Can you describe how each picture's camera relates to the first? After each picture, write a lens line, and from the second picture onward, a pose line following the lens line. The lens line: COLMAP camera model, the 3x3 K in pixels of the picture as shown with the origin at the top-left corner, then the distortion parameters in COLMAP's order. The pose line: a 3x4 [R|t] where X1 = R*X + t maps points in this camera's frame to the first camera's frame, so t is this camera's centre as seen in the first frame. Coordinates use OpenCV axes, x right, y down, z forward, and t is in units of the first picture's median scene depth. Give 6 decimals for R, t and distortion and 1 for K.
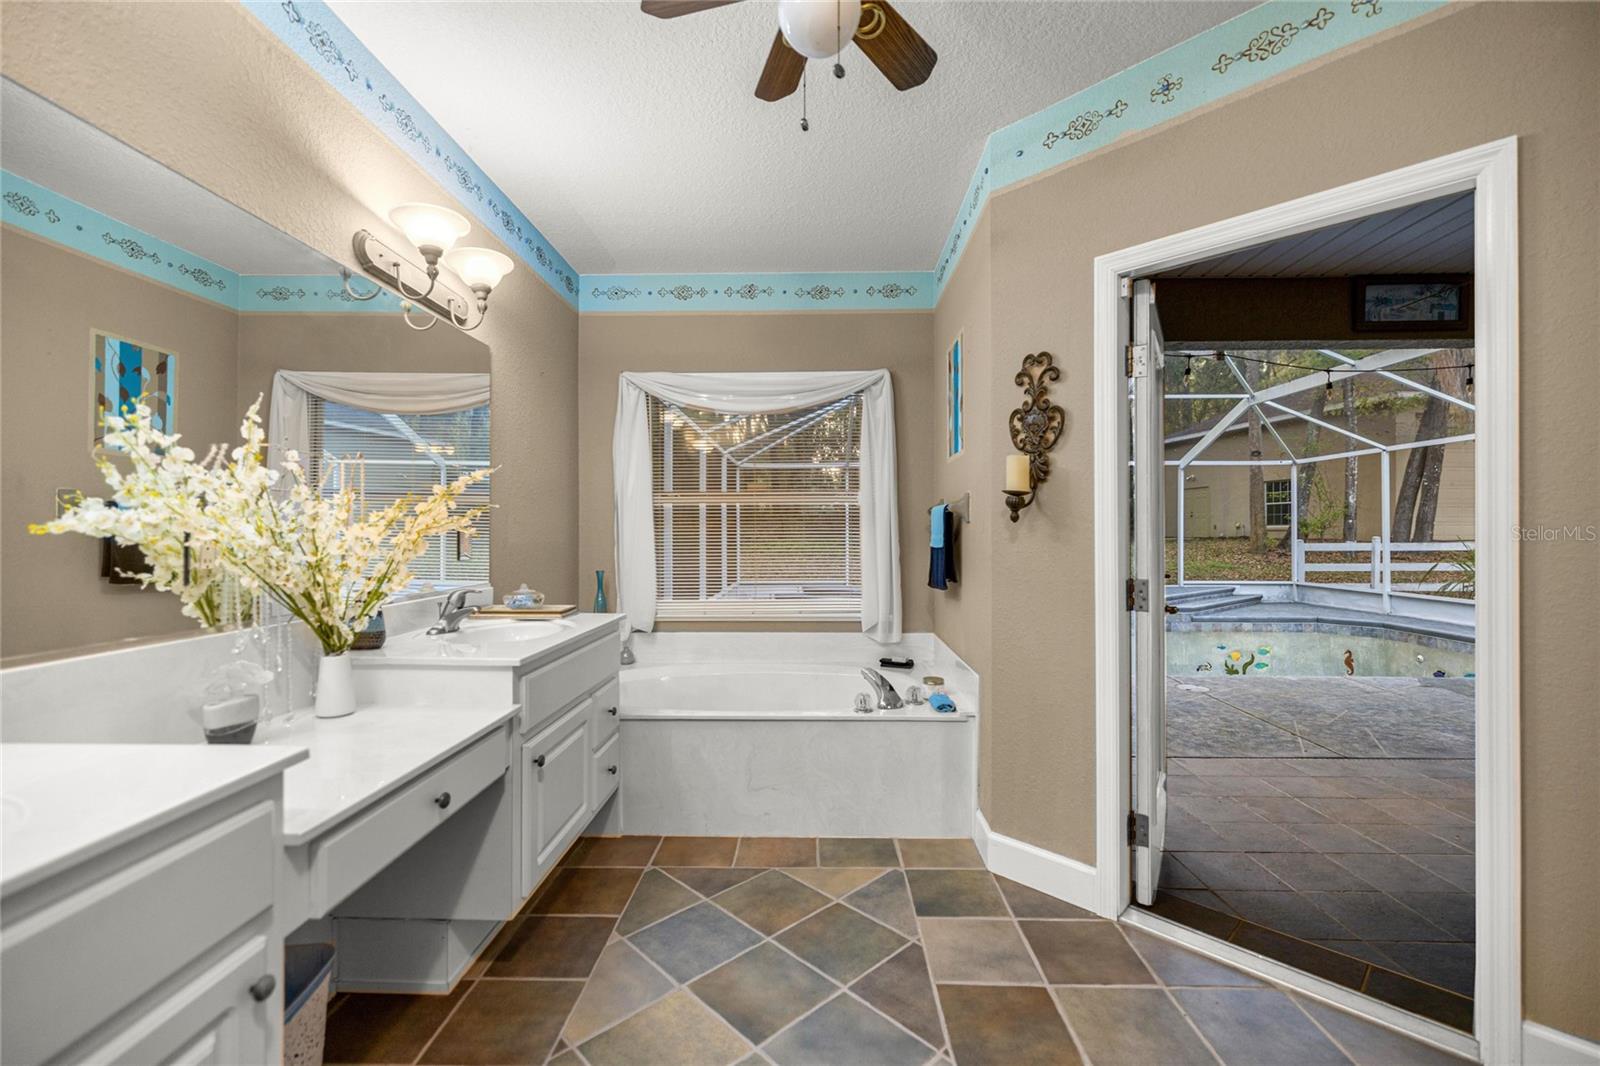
lens RADIAL K [[672.5, 0, 796.3], [0, 672.5, 531.3], [0, 0, 1]] dist [0.001758, -0.000876]
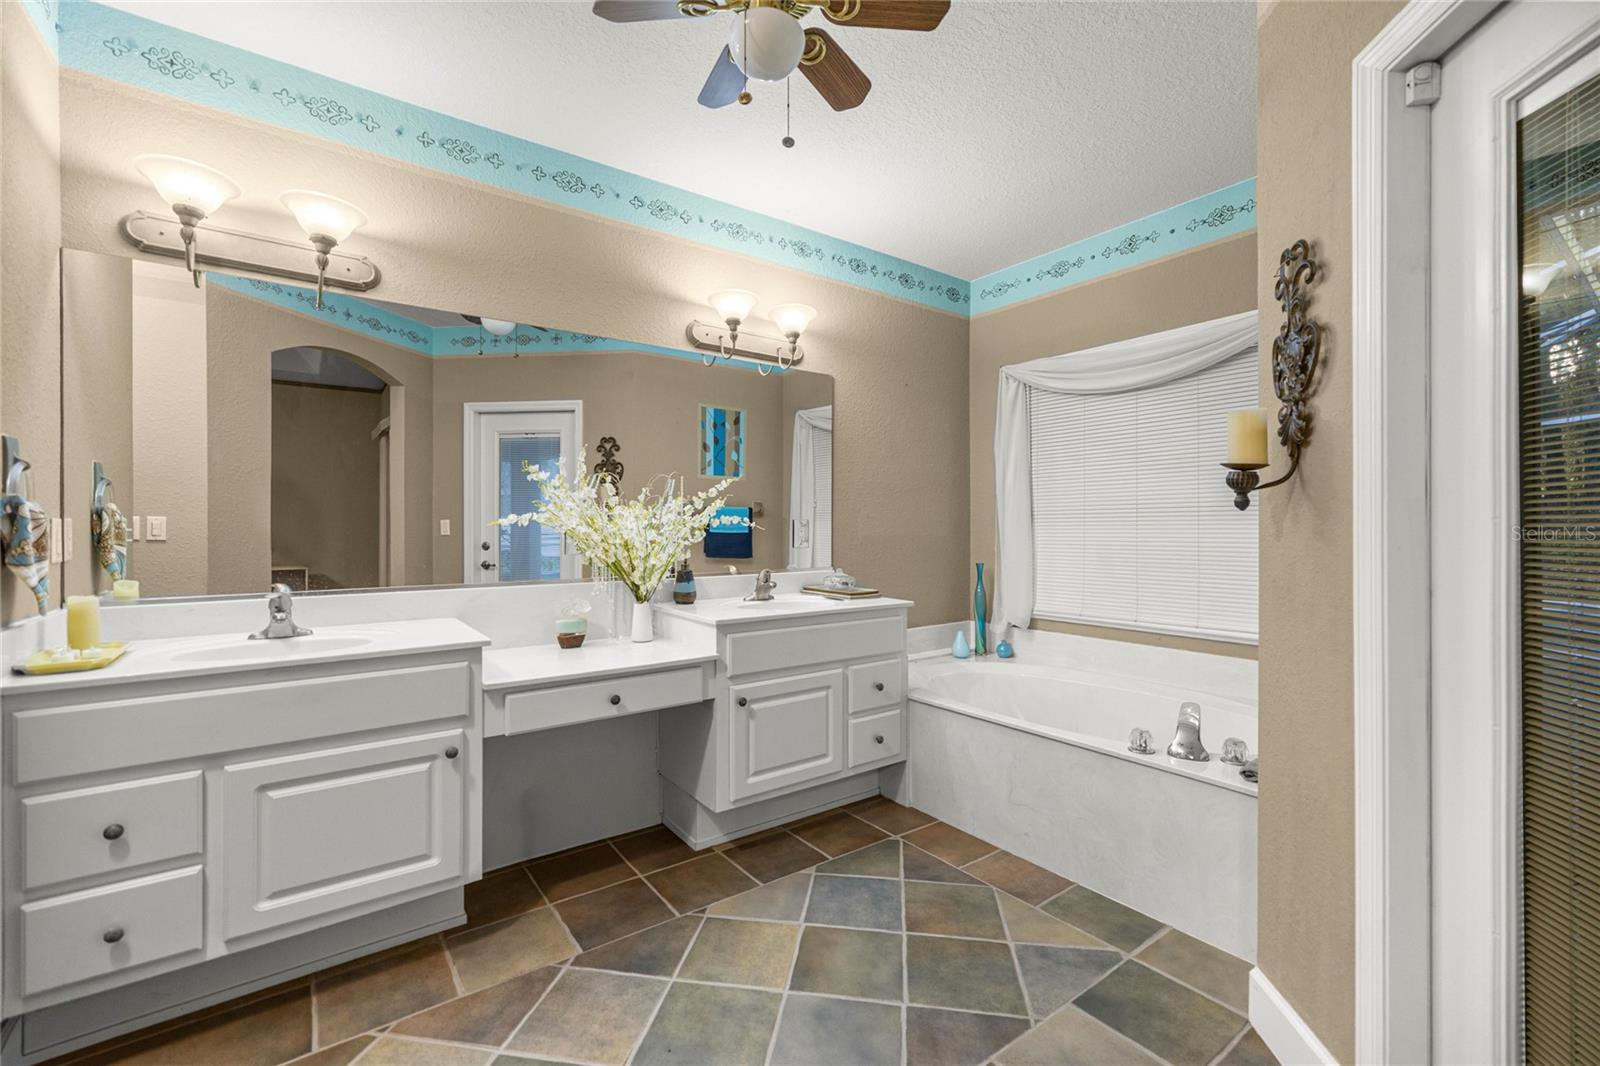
lens RADIAL K [[672.5, 0, 804.4], [0, 672.5, 528.1], [0, 0, 1]] dist [0.001758, -0.000876]
pose [[0.617154, 0.002573, -0.786838, 0.567501], [-0.000080, 0.999995, 0.003207, 0.002300], [0.786842, -0.001916, 0.617151, 0.234666]]
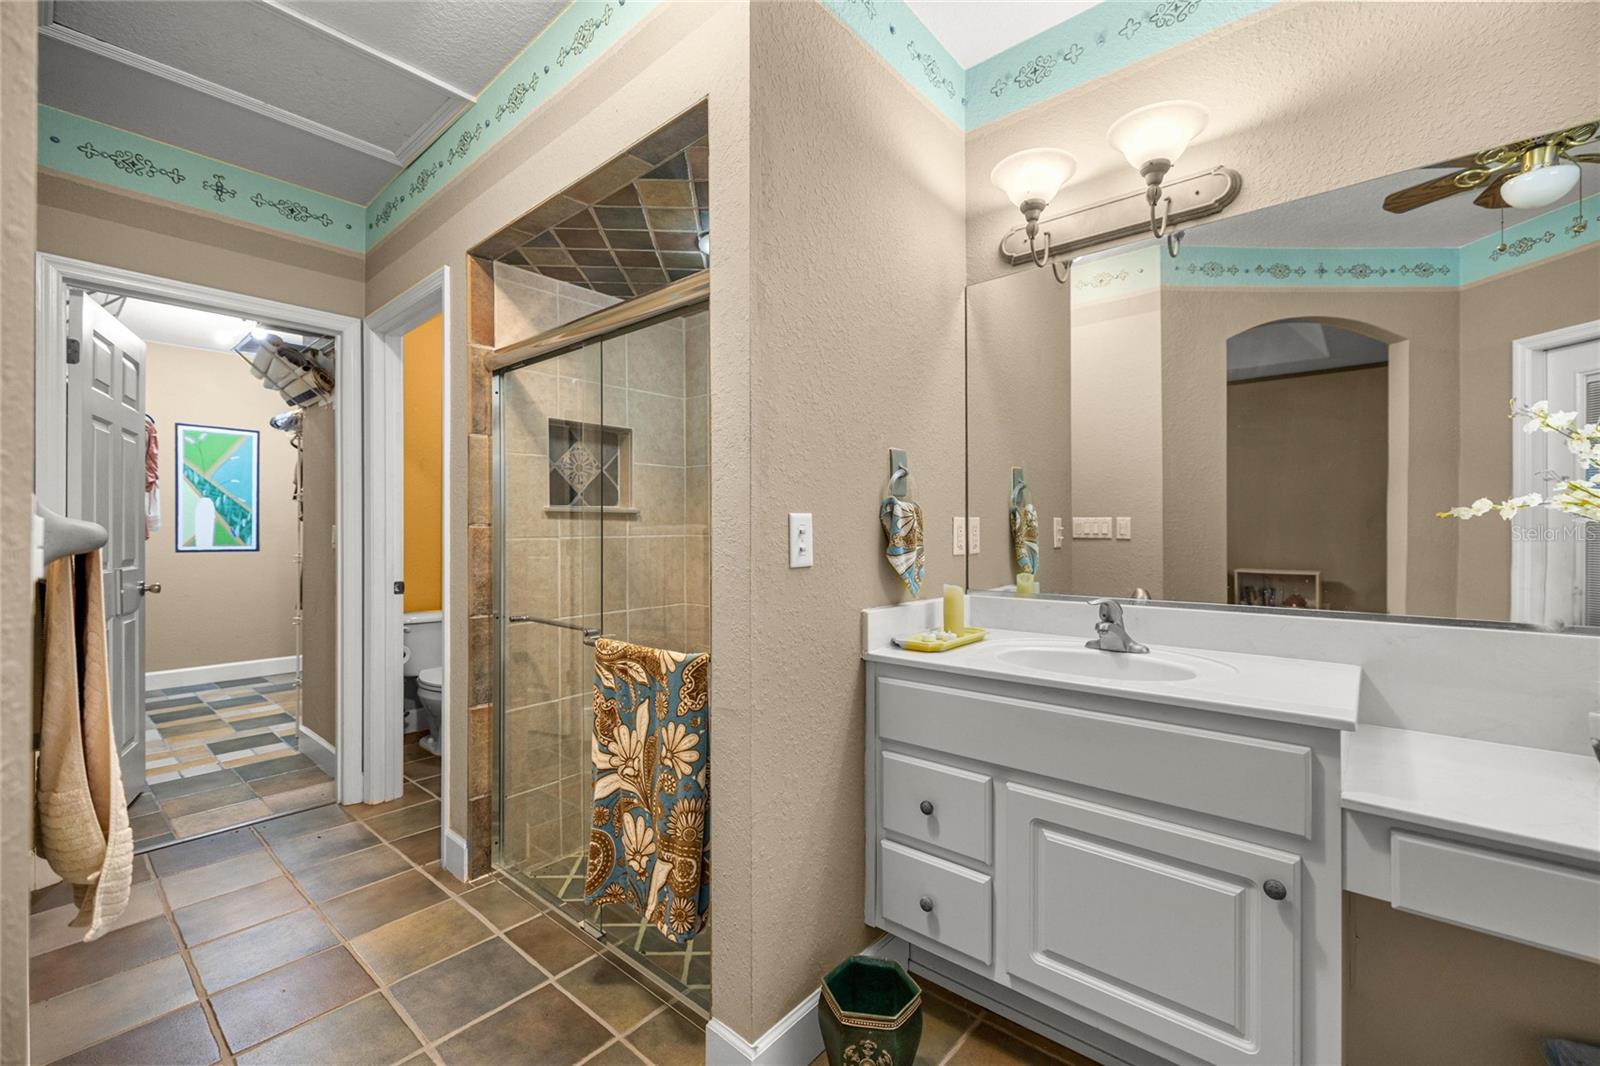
lens RADIAL K [[672.5, 0, 792.9], [0, 672.5, 529.2], [0, 0, 1]] dist [0.001758, -0.000876]
pose [[-0.636696, -0.000396, -0.771115, 0.280879], [0.000969, 0.999999, -0.001314, 0.010472], [0.771114, -0.001584, -0.636695, 0.438413]]
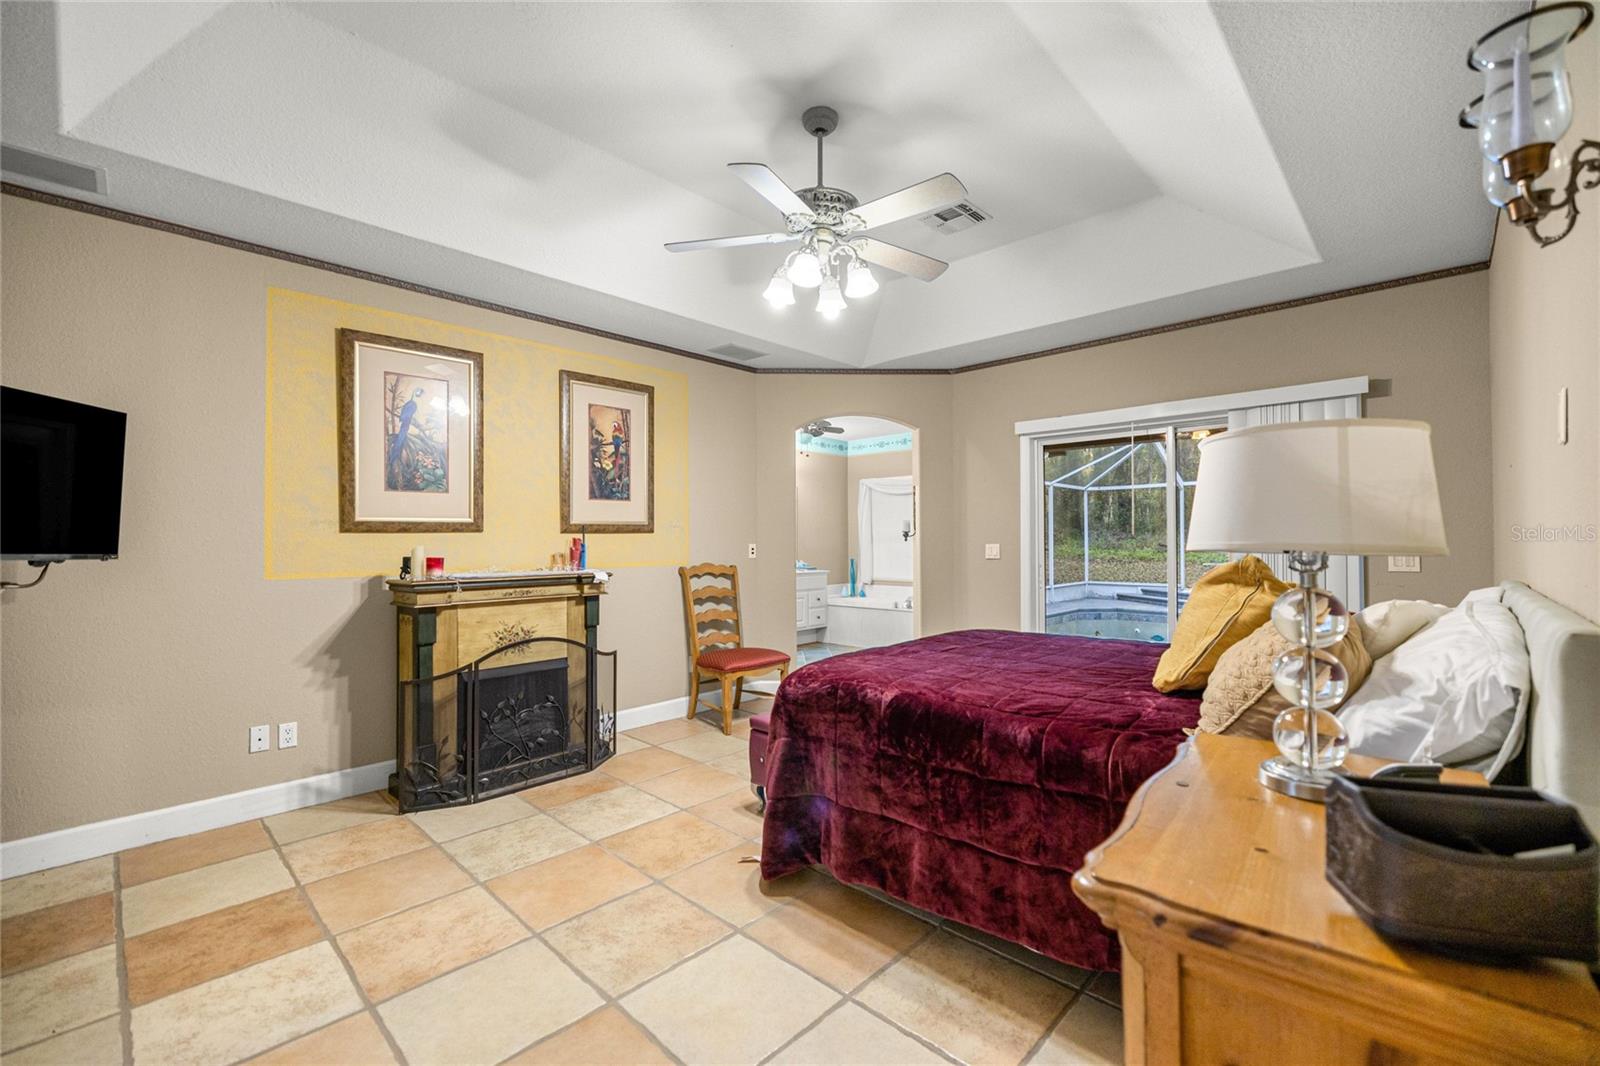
lens RADIAL K [[672.5, 0, 805.8], [0, 672.5, 531.2], [0, 0, 1]] dist [0.001758, -0.000876]
pose [[0.751457, -0.008264, -0.659730, 1.992806], [0.000129, 0.999923, -0.012379, -0.021046], [0.659782, 0.009217, 0.751401, -1.628380]]
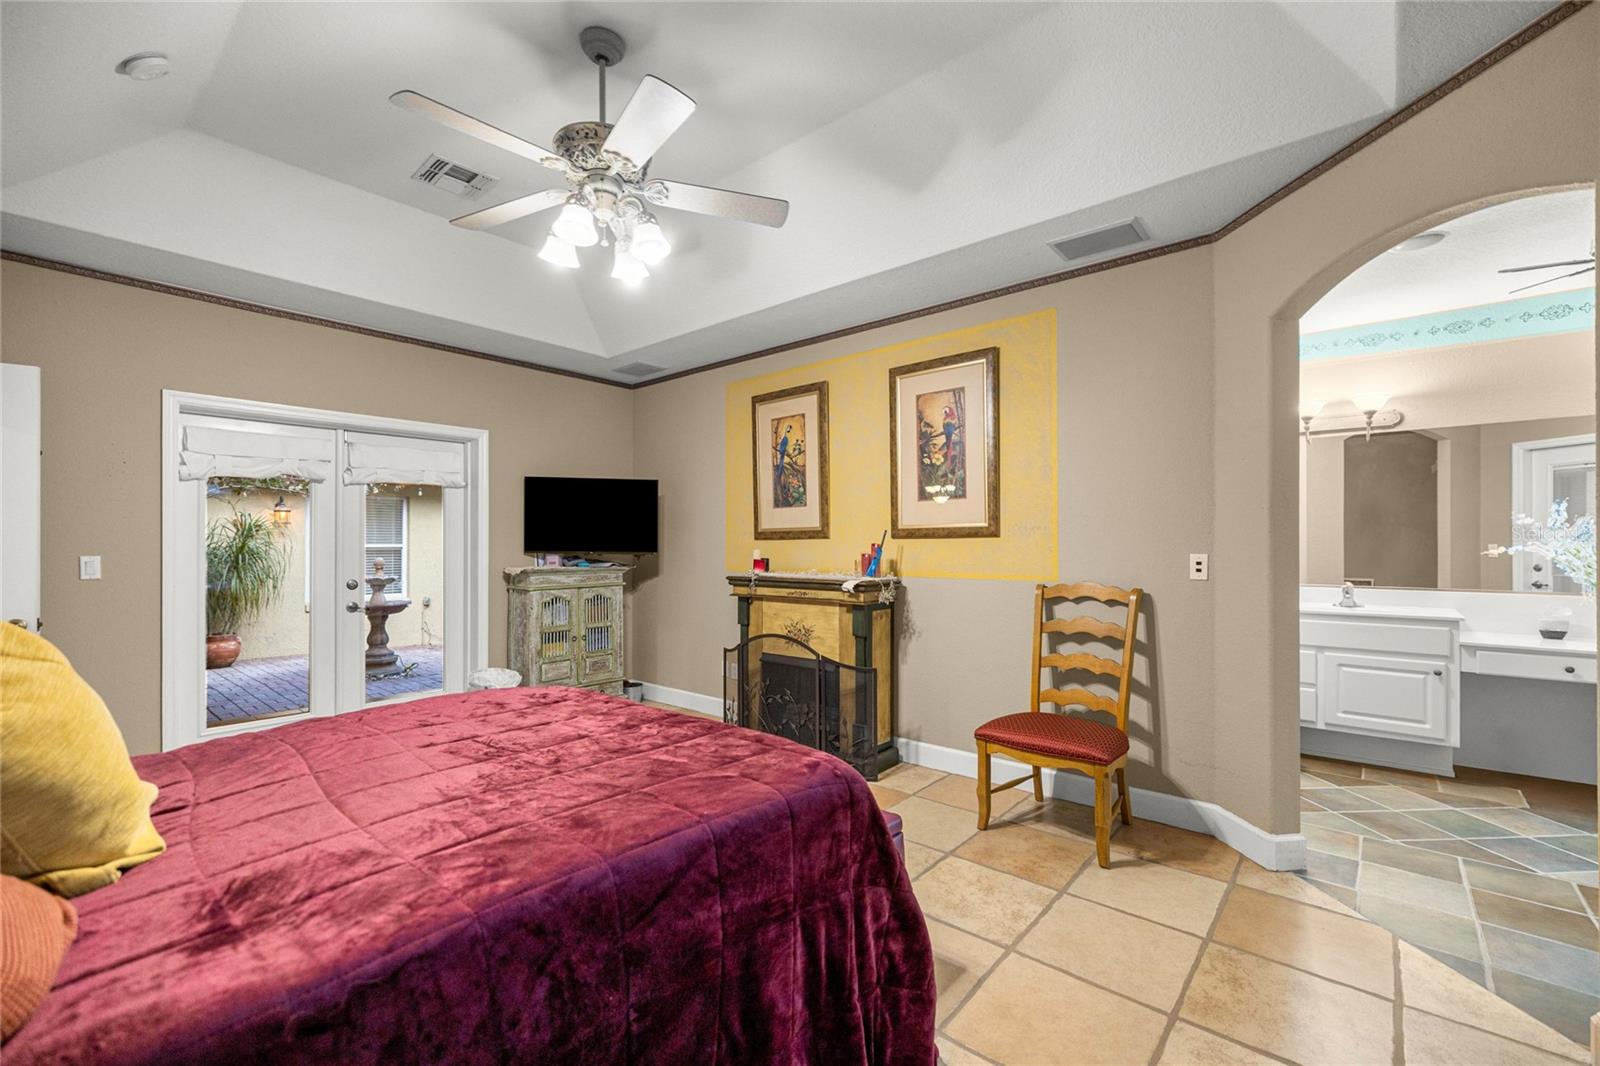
lens RADIAL K [[672.5, 0, 795.5], [0, 672.5, 540.1], [0, 0, 1]] dist [0.001758, -0.000876]
pose [[-0.635236, -0.001307, -0.772317, 1.806419], [0.001172, 0.999996, -0.002657, -0.030301], [0.772317, -0.002592, -0.635232, 0.240906]]
